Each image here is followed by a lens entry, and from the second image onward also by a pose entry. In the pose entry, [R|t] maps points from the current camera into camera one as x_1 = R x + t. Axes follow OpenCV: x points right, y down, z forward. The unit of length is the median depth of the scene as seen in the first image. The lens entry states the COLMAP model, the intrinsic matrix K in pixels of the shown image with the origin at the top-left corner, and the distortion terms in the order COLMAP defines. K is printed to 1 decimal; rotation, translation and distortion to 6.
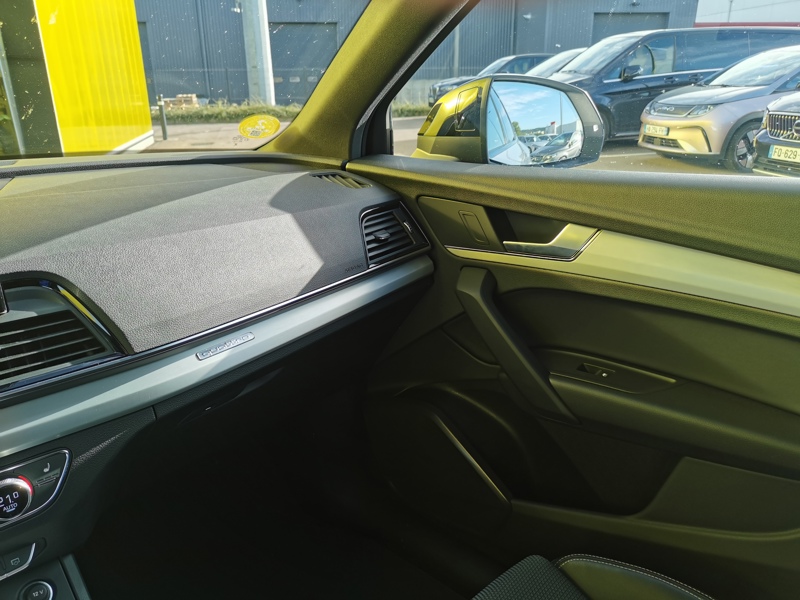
lens RADIAL K [[598.2, 0, 400.0], [0, 598.2, 300.0], [0, 0, 1]] dist [-0.009045, -0.009476]
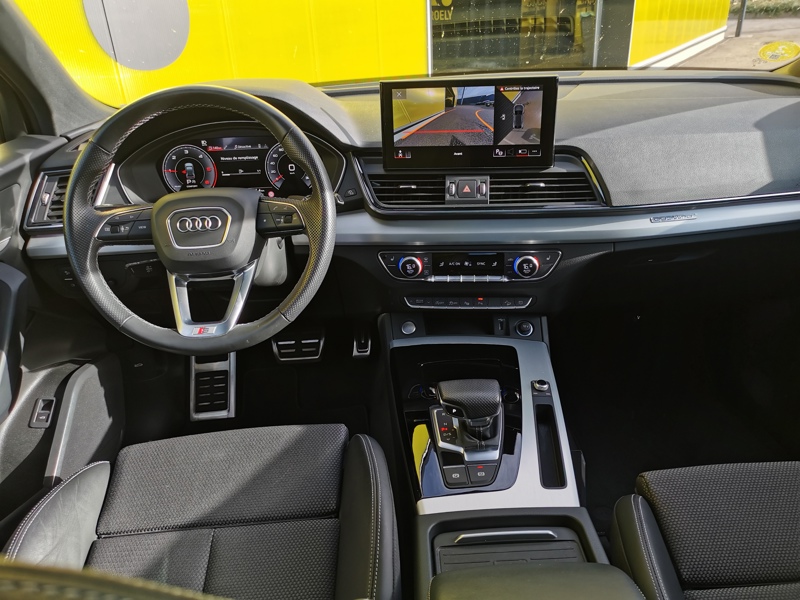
lens RADIAL K [[598.2, 0, 400.0], [0, 598.2, 300.0], [0, 0, 1]] dist [-0.009045, -0.009476]
pose [[0.663875, 0.312414, -0.679461, 0.254715], [-0.201989, 0.949700, 0.239314, 0.042736], [0.720048, -0.021631, 0.693587, -0.393543]]
